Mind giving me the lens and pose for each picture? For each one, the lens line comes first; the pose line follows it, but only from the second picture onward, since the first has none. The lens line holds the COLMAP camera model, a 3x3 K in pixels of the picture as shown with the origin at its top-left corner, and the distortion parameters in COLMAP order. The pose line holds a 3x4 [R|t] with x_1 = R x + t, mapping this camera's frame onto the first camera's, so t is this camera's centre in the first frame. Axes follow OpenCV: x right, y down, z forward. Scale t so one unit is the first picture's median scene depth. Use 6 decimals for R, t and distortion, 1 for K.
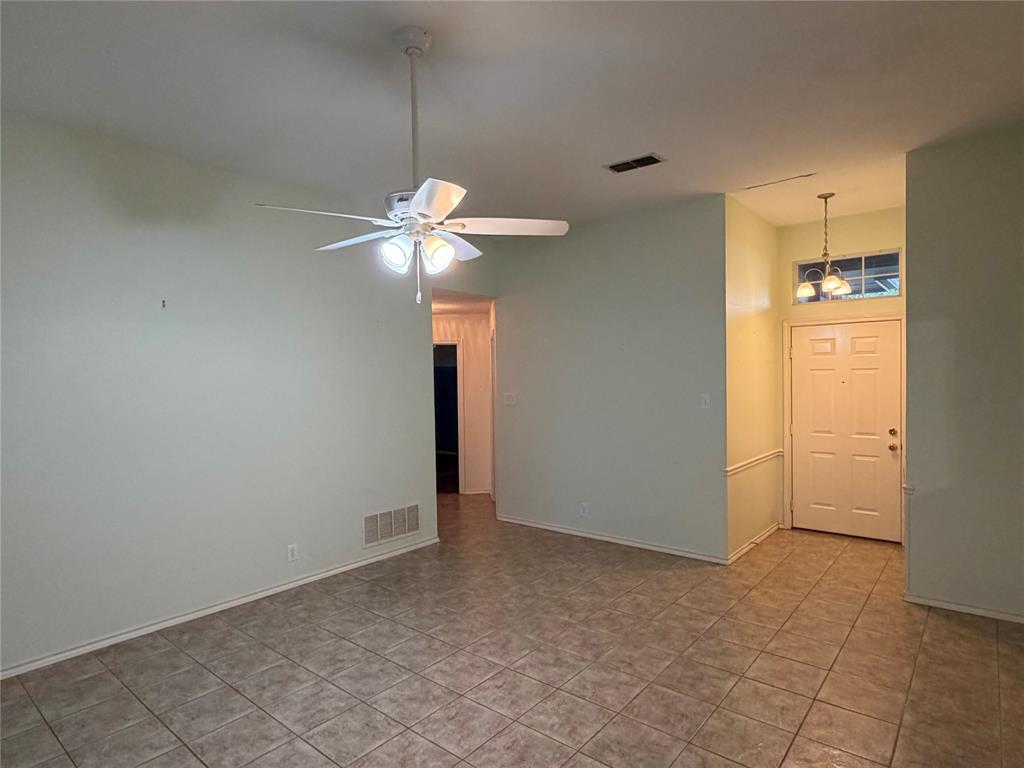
lens RADIAL K [[573.3, 0, 510.9], [0, 573.3, 382.0], [0, 0, 1]] dist [0.003067, -0.001800]
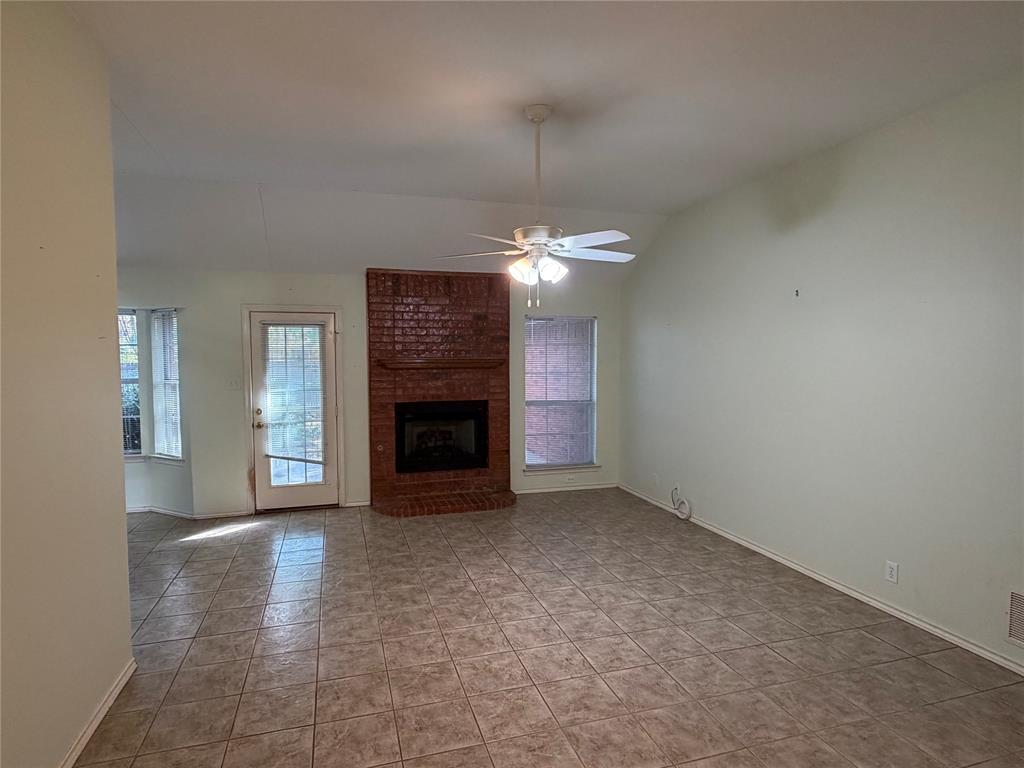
lens RADIAL K [[573.3, 0, 510.6], [0, 573.3, 383.4], [0, 0, 1]] dist [0.003067, -0.001800]
pose [[-0.547380, 0.056562, -0.834970, 0.840041], [-0.000502, 0.997691, 0.067914, -0.039228], [0.836884, 0.037594, -0.546088, 1.396495]]
